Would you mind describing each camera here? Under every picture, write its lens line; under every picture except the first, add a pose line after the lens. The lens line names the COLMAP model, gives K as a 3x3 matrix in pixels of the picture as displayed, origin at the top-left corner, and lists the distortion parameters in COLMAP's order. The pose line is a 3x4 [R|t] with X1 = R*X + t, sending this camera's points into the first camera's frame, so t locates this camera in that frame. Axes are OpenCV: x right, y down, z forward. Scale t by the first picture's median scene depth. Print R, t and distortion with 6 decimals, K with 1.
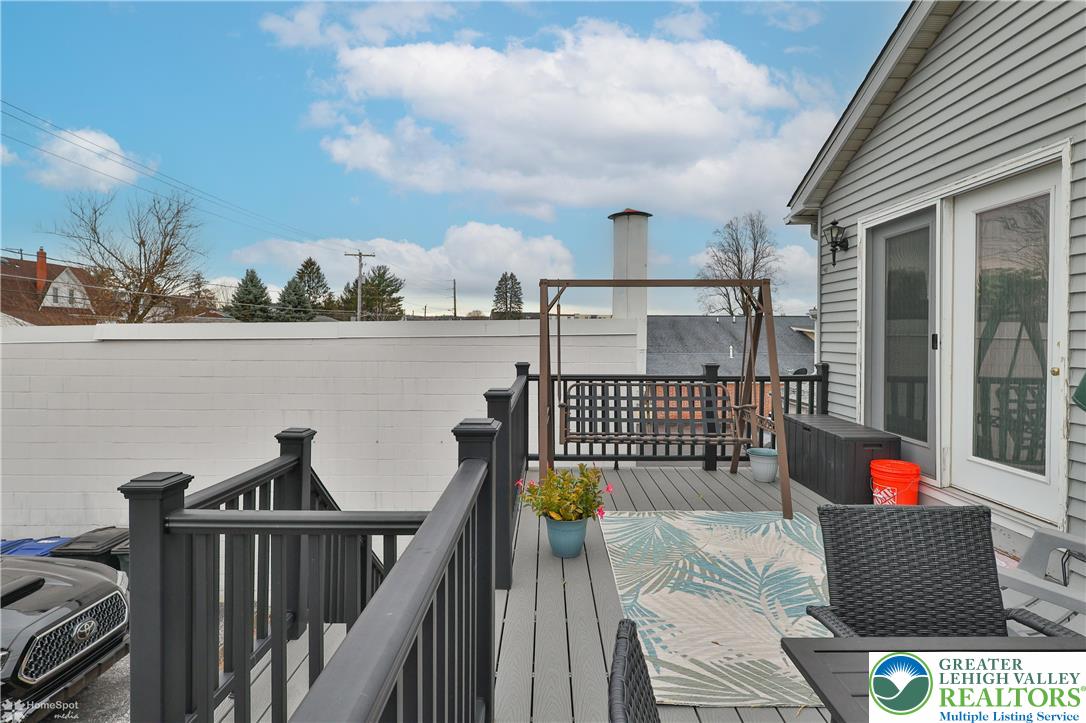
lens RADIAL K [[542.1, 0, 545.1], [0, 542.1, 338.7], [0, 0, 1]] dist [-0.000443, 0.000085]
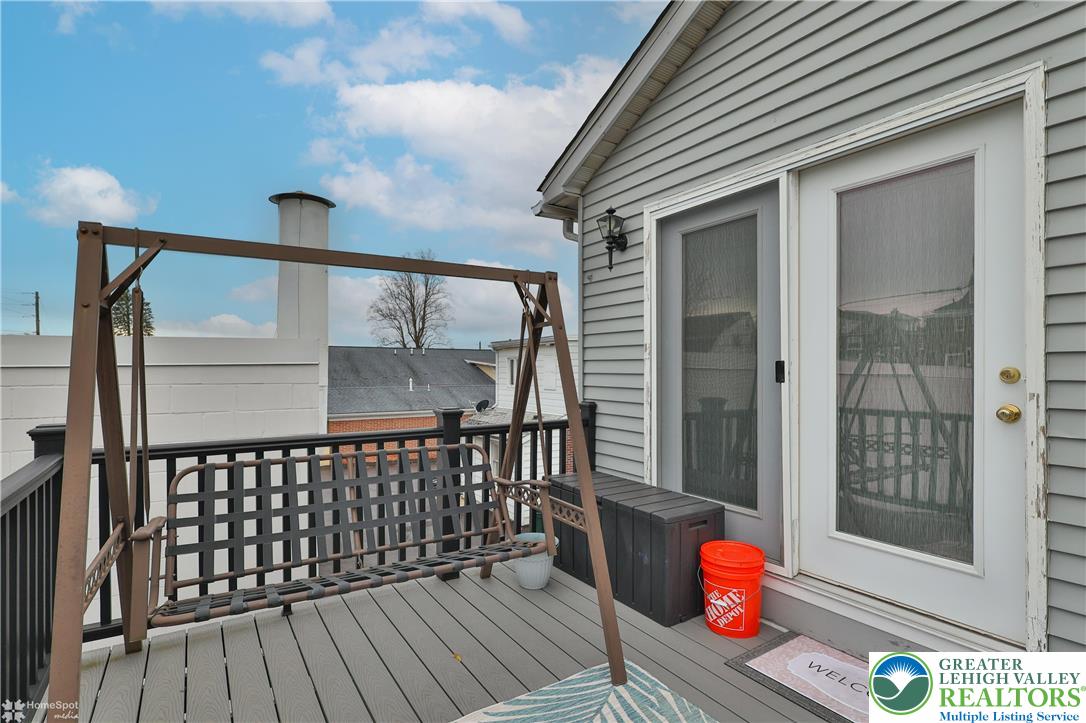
lens RADIAL K [[545.1, 0, 540.4], [0, 545.1, 365.6], [0, 0, 1]] dist [0.000386, 0.000956]
pose [[0.838333, -0.001184, 0.545157, 0.052952], [0.006750, 0.999944, -0.008208, 0.001243], [-0.545116, 0.010561, 0.838294, 0.455080]]
